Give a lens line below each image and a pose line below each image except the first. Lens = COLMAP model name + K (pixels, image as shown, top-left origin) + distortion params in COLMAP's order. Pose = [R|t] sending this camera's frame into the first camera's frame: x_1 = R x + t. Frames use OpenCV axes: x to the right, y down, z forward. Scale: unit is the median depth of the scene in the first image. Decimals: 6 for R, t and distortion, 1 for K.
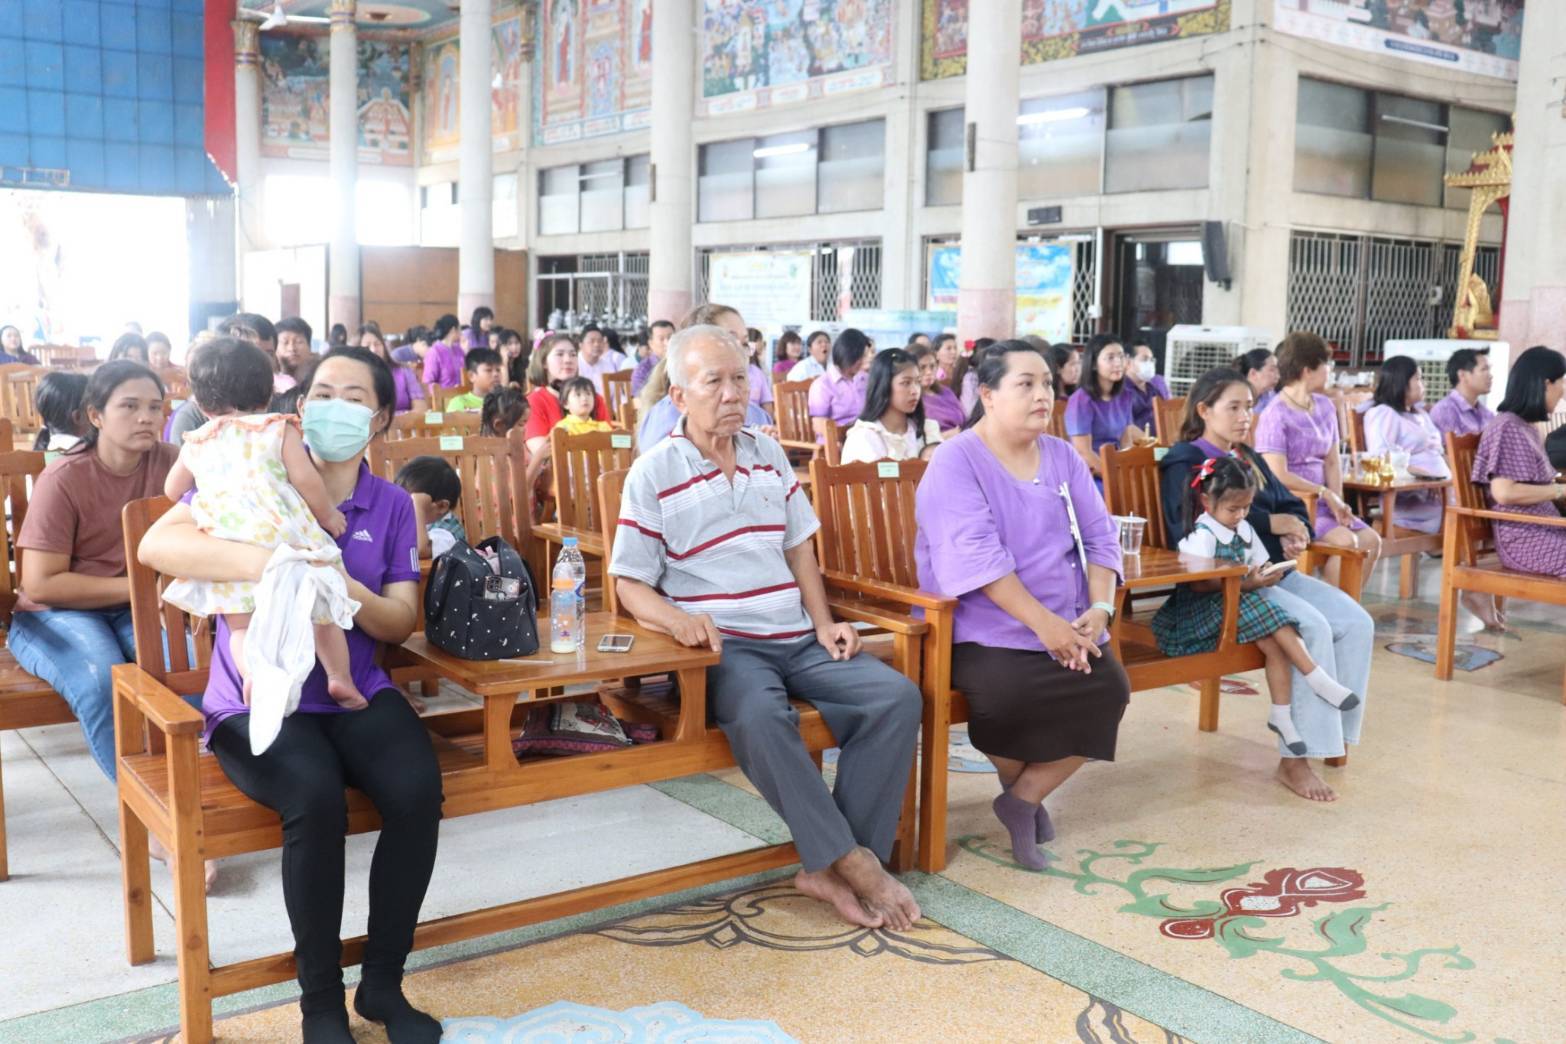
lens RADIAL K [[1495.1, 0, 783.0], [0, 1495.1, 522.0], [0, 0, 1]] dist [-0.123599, 0.148054]
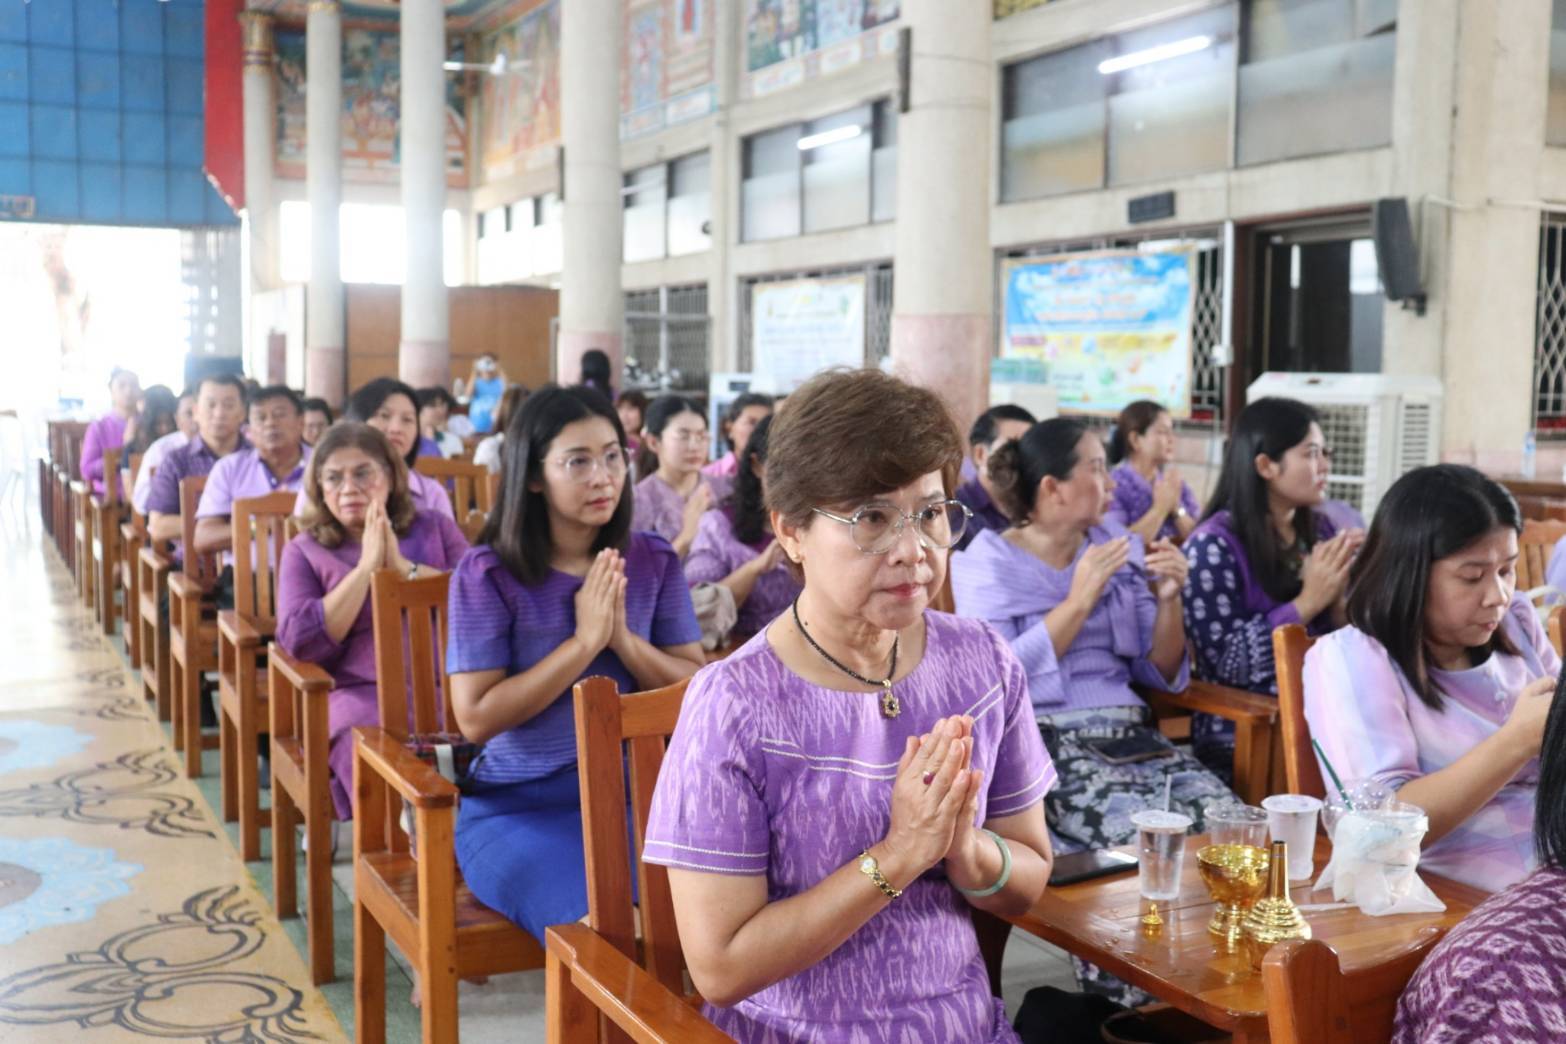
lens RADIAL K [[1688.6, 0, 783.0], [0, 1688.6, 522.0], [0, 0, 1]] dist [-0.101844, 0.225920]
pose [[0.985573, 0.005512, -0.169160, 0.116969], [-0.013810, 0.998756, -0.047916, -0.027616], [0.168686, 0.049560, 0.984423, 0.216910]]
